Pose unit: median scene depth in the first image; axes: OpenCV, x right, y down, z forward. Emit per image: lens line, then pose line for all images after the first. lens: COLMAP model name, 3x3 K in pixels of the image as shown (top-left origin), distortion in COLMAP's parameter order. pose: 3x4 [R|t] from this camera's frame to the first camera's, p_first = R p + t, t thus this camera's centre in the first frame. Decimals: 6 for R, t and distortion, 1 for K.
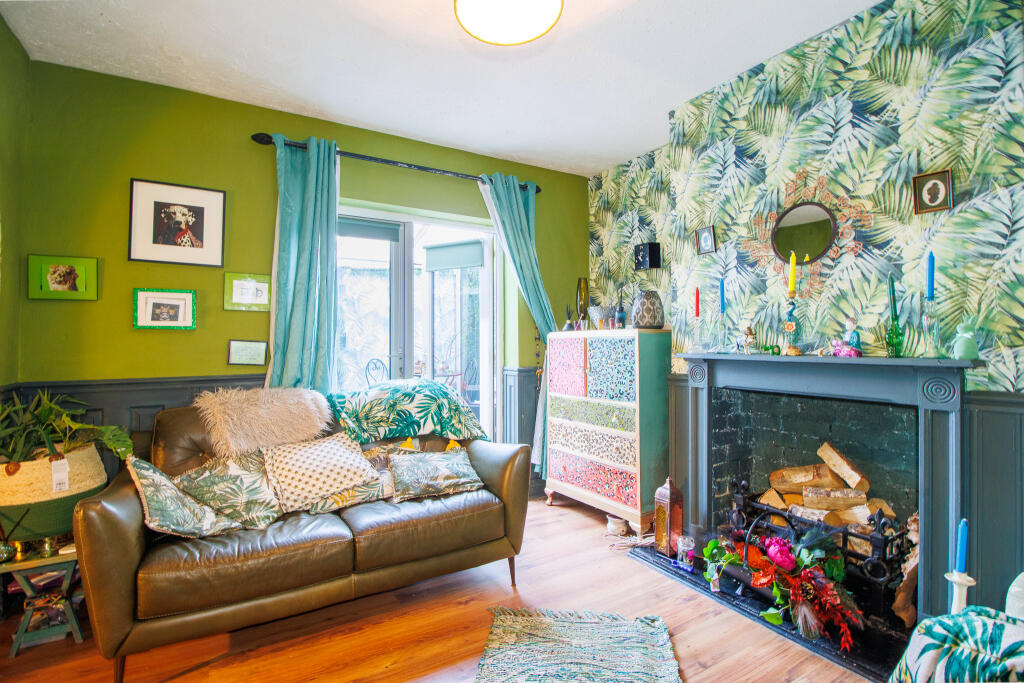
lens RADIAL K [[483.4, 0, 513.5], [0, 483.4, 339.9], [0, 0, 1]] dist [-0.005329, -0.001120]
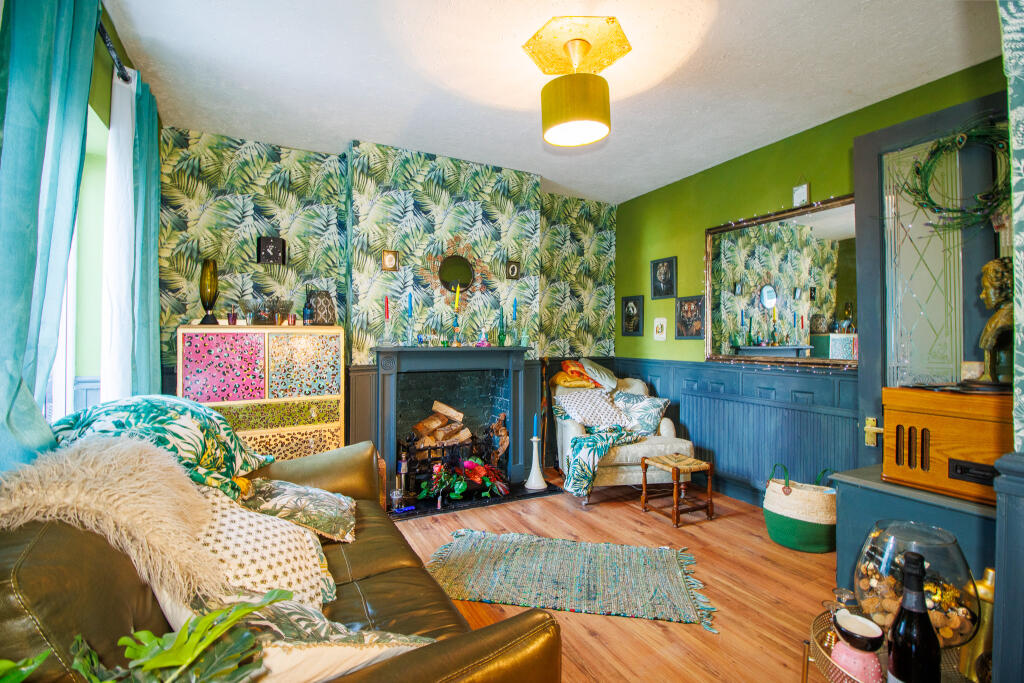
lens RADIAL K [[483.4, 0, 514.4], [0, 483.4, 338.2], [0, 0, 1]] dist [-0.005329, -0.001120]
pose [[0.053244, -0.000218, 0.998582, -1.010300], [-0.011628, 0.999932, 0.000839, -0.001591], [-0.998514, -0.011656, 0.053237, 0.677889]]
